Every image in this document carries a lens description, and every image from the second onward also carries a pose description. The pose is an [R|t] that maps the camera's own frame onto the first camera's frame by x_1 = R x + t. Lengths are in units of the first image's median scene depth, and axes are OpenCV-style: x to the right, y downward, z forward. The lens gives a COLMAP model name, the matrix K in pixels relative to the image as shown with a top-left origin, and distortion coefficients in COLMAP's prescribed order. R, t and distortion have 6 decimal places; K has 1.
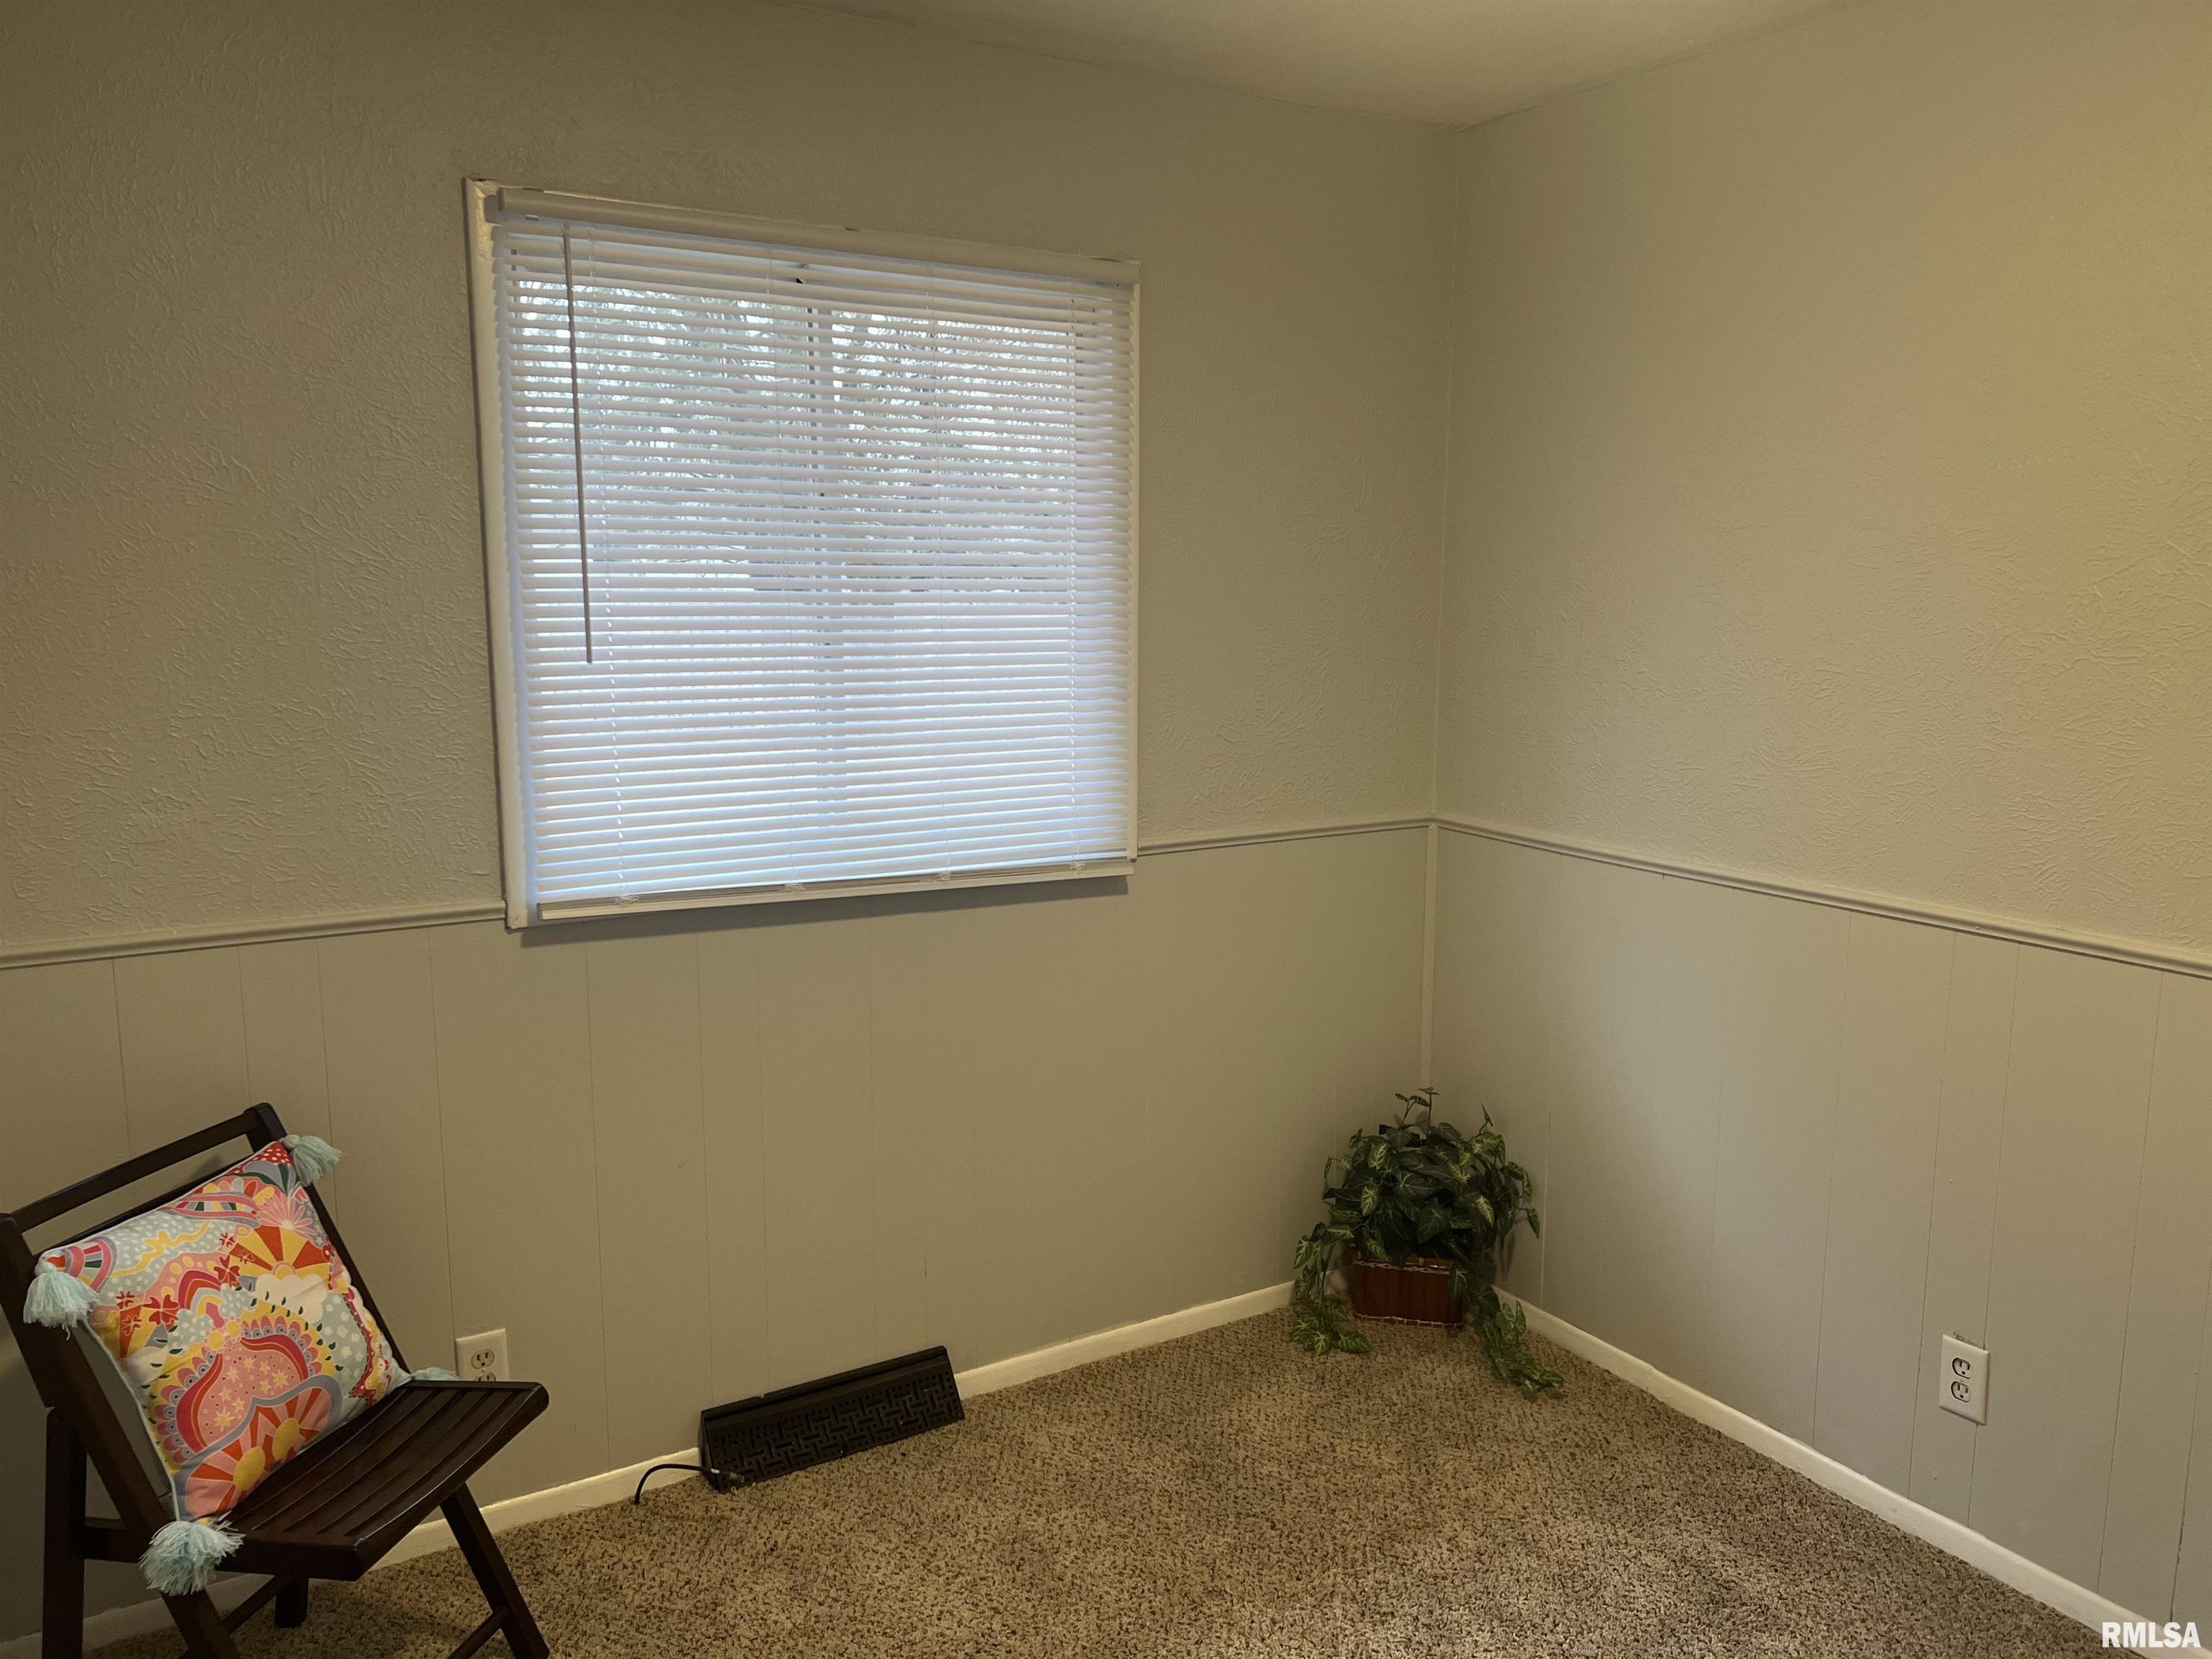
lens RADIAL K [[1711.4, 0, 1201.8], [0, 1711.4, 820.3], [0, 0, 1]] dist [0.028311, -0.017210]
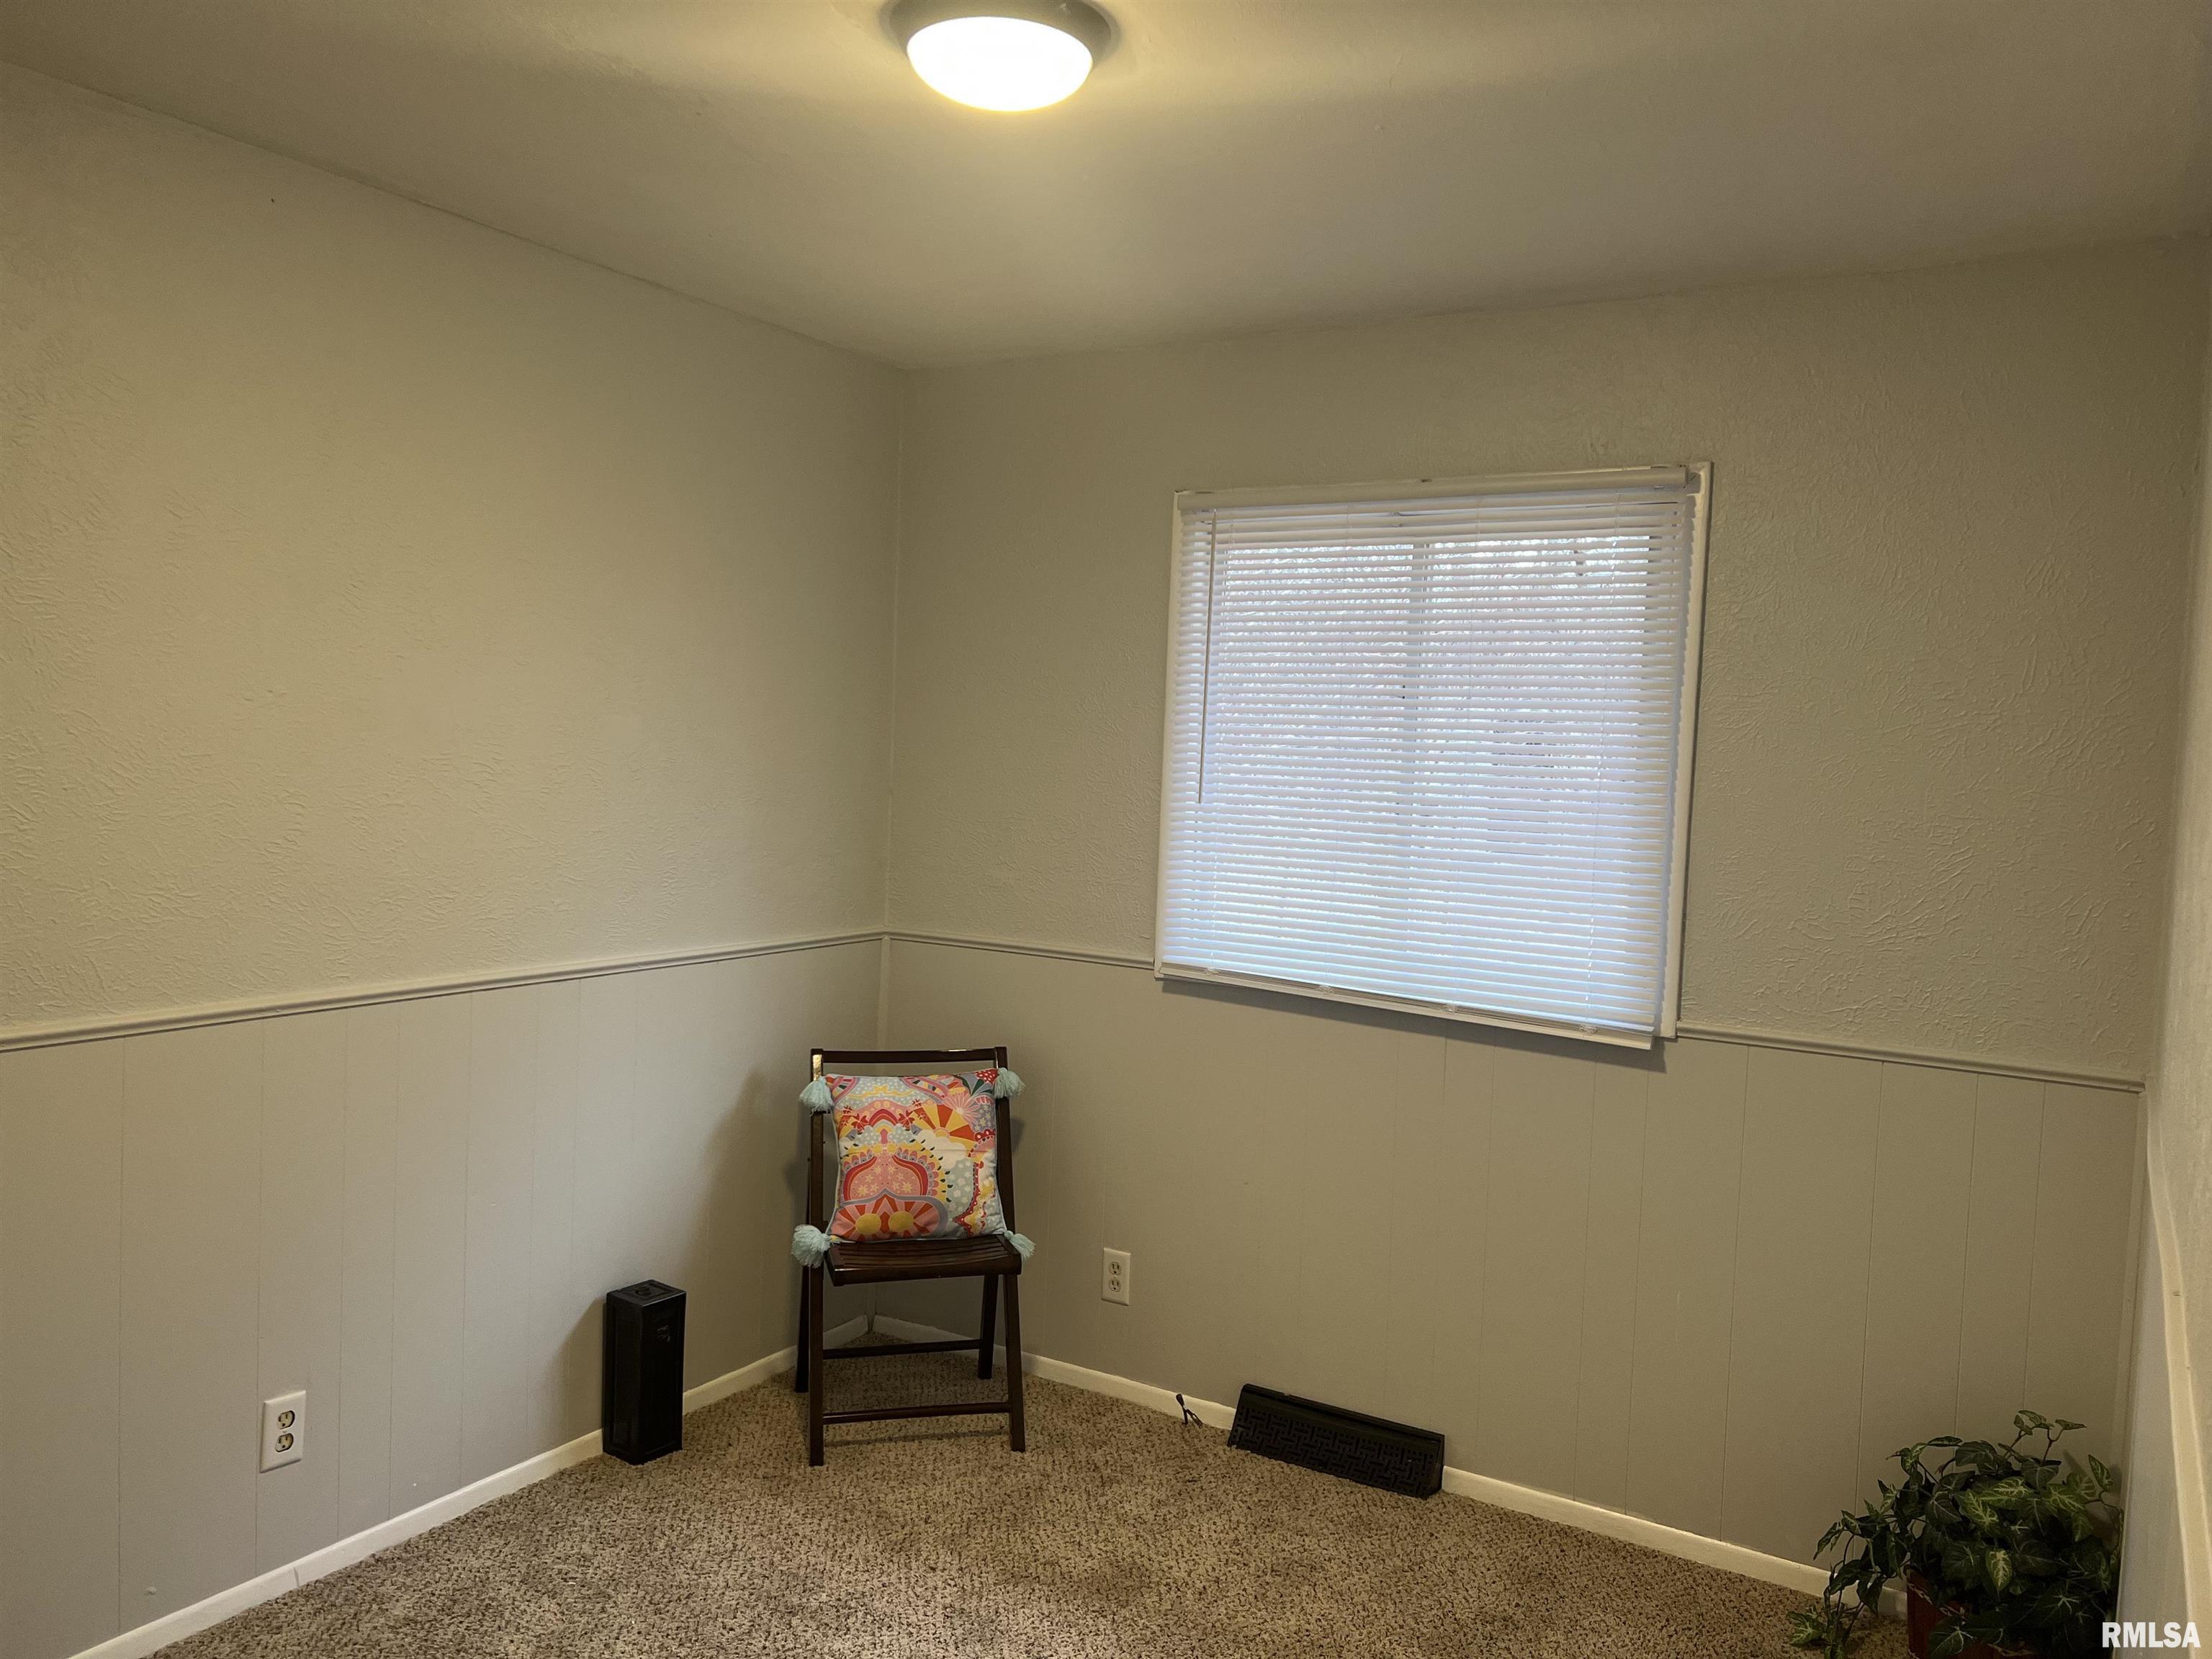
lens RADIAL K [[1652.3, 0, 1115.4], [0, 1652.3, 812.2], [0, 0, 1]] dist [0.067380, -0.078047]
pose [[0.428082, 0.044073, -0.902665, 0.997894], [-0.171773, 0.984570, -0.033390, -0.027370], [0.887265, 0.169347, 0.429048, 0.384351]]
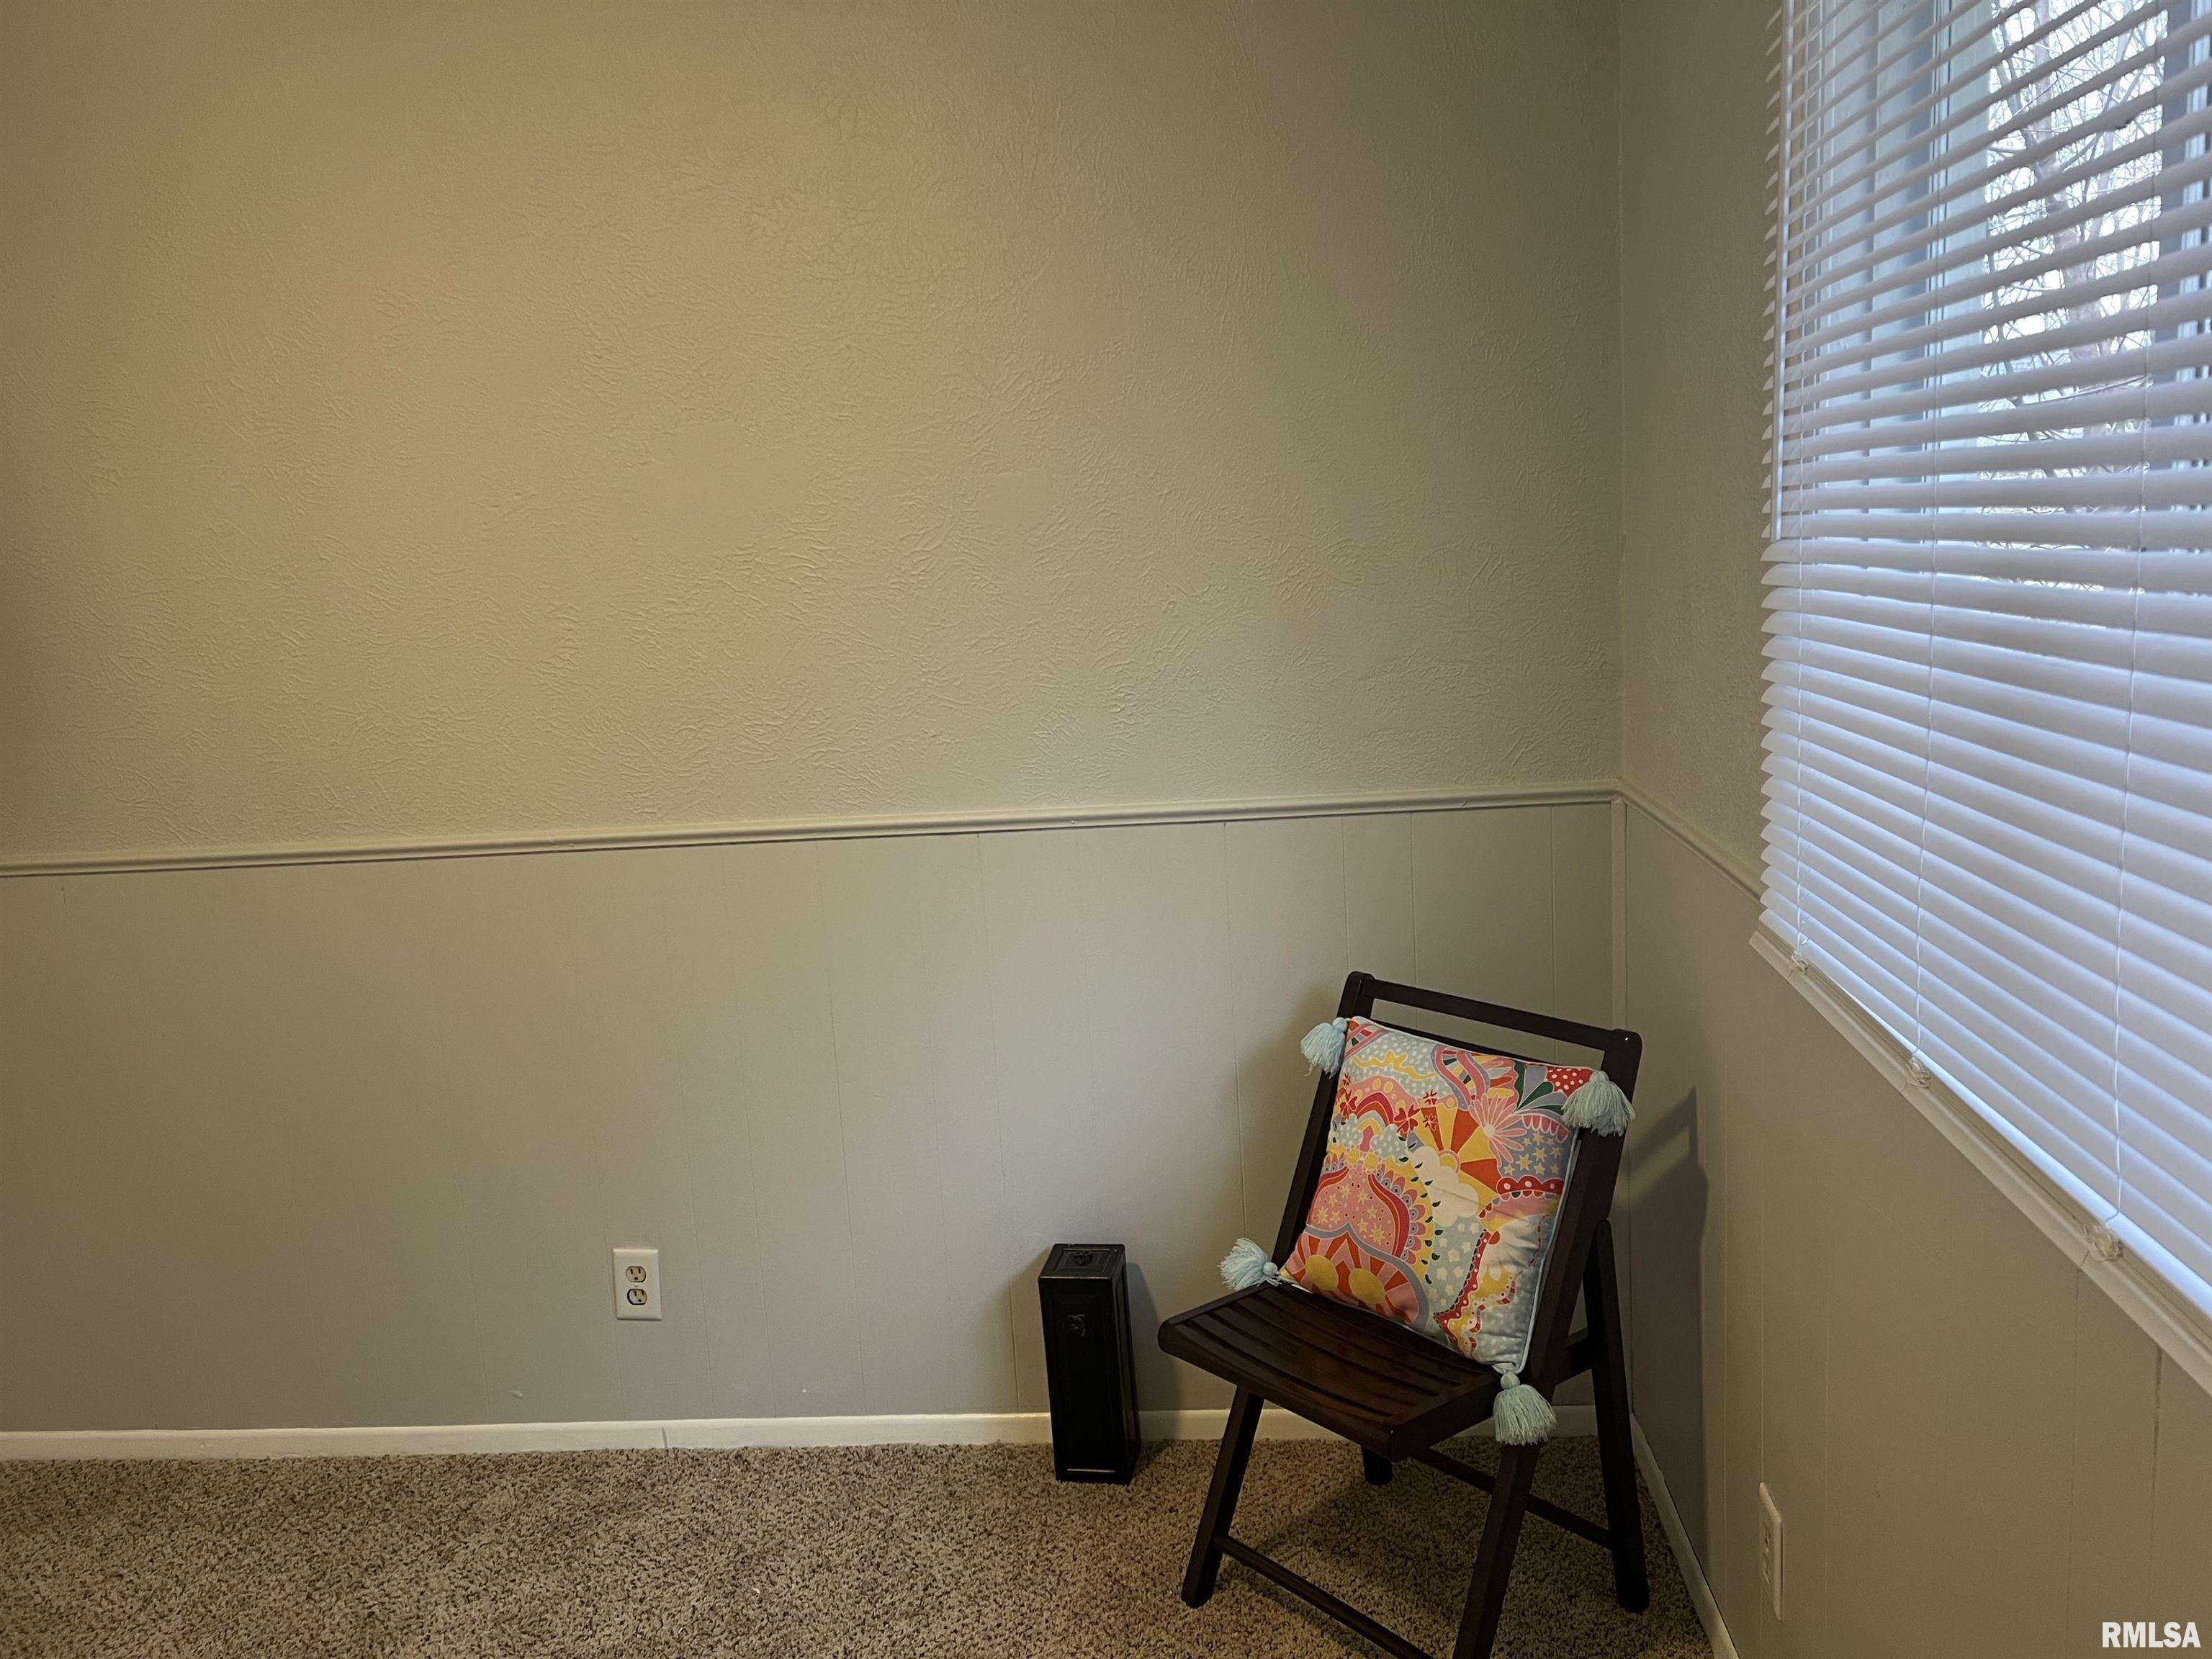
lens RADIAL K [[1652.3, 0, 1136.5], [0, 1652.3, 778.8], [0, 0, 1]] dist [0.067380, -0.078047]
pose [[-0.610677, 0.150969, -0.777355, 0.267402], [-0.066869, 0.968321, 0.240588, -0.158678], [0.789051, 0.198903, -0.581237, 1.338084]]
